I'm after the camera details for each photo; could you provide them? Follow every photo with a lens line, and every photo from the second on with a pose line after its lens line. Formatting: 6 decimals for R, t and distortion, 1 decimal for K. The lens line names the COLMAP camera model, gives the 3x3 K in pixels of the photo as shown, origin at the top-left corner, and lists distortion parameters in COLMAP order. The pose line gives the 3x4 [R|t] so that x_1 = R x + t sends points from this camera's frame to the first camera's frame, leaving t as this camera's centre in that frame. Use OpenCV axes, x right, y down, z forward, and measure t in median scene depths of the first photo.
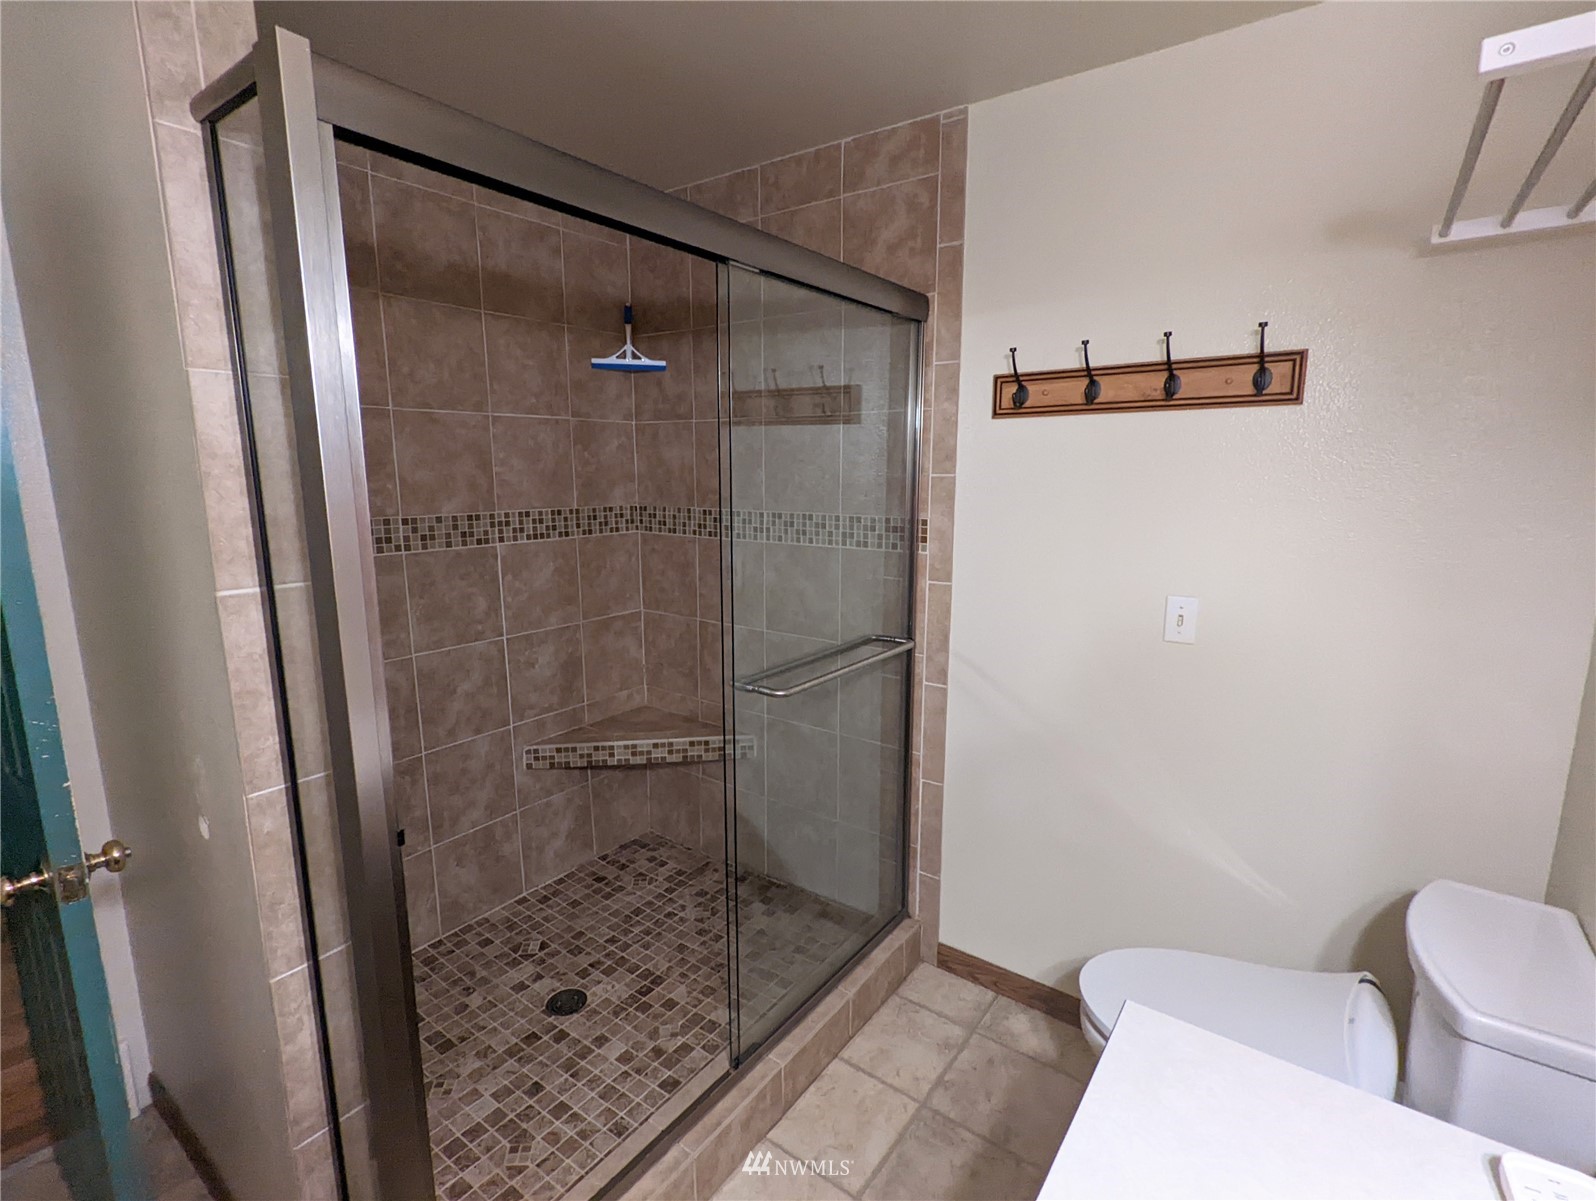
lens RADIAL K [[754.2, 0, 799.0], [0, 754.2, 602.4], [0, 0, 1]] dist [0.000329, -0.002439]
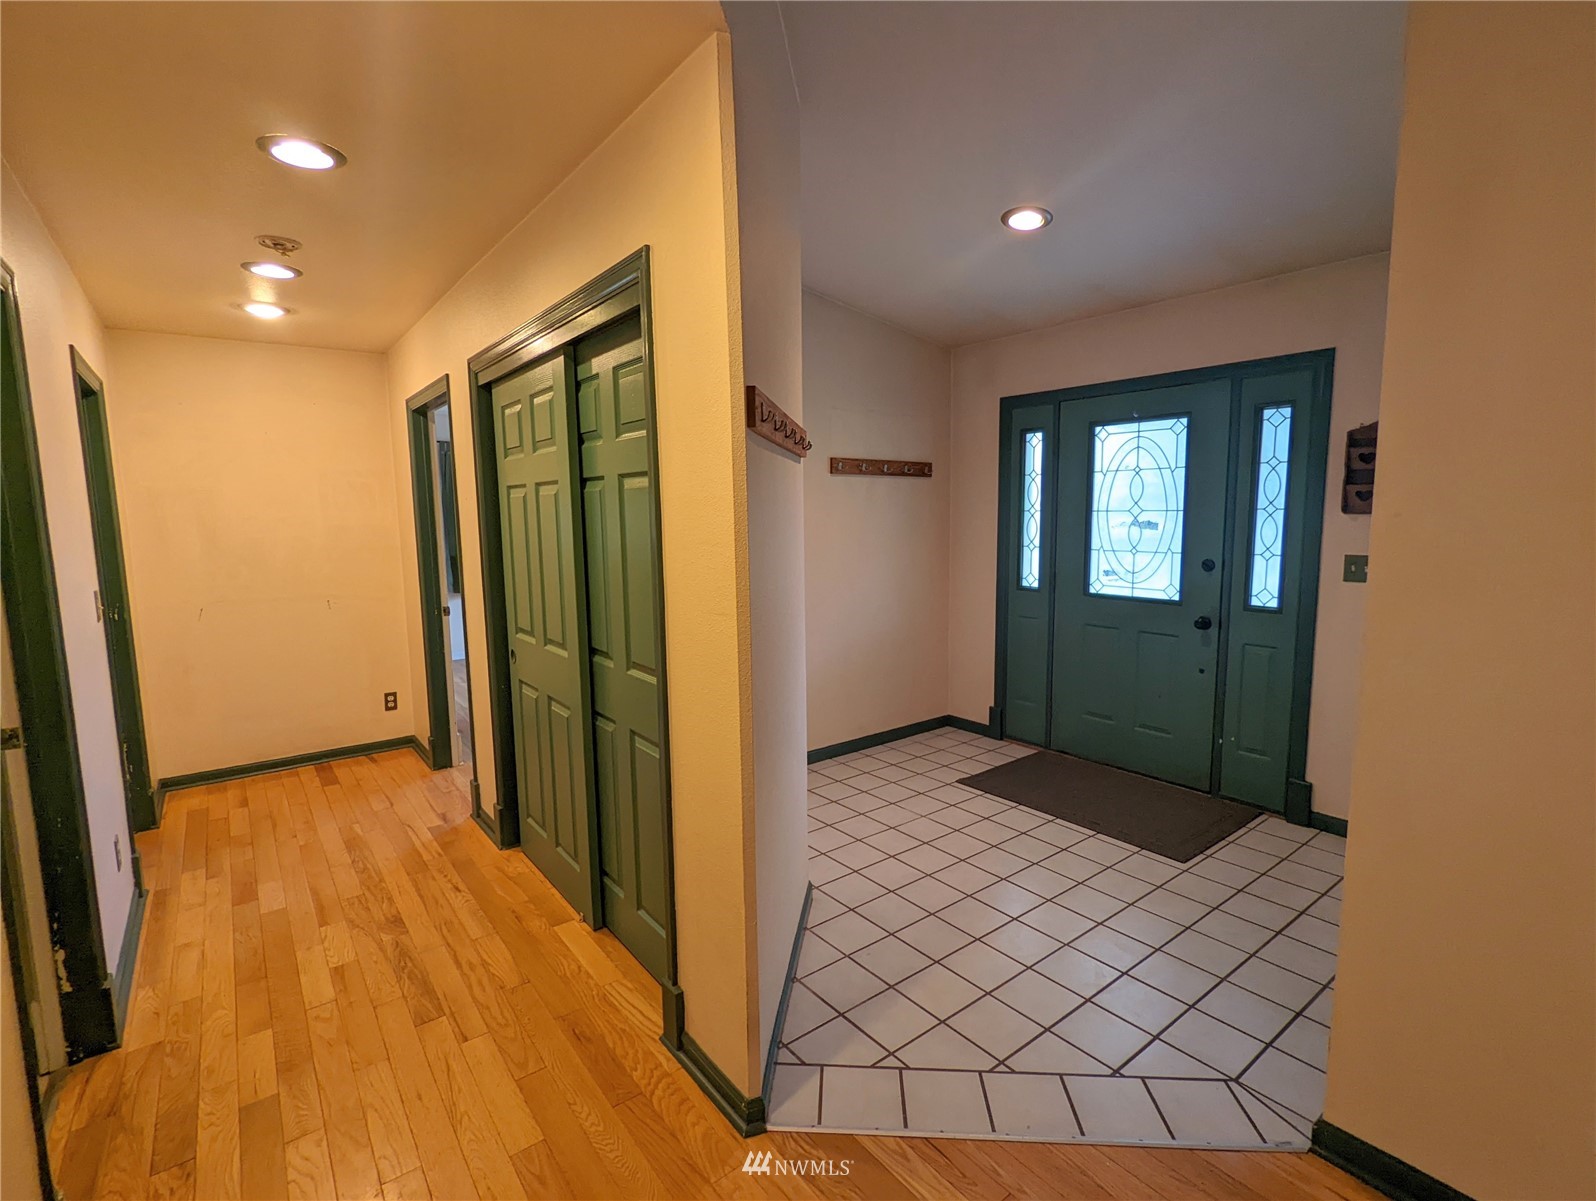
lens RADIAL K [[754.2, 0, 799.2], [0, 754.2, 601.0], [0, 0, 1]] dist [0.000329, -0.002439]
pose [[0.280763, -0.116399, 0.952693, -2.937752], [0.174091, 0.982329, 0.068714, -0.024972], [-0.943856, 0.146563, 0.296066, 0.542186]]
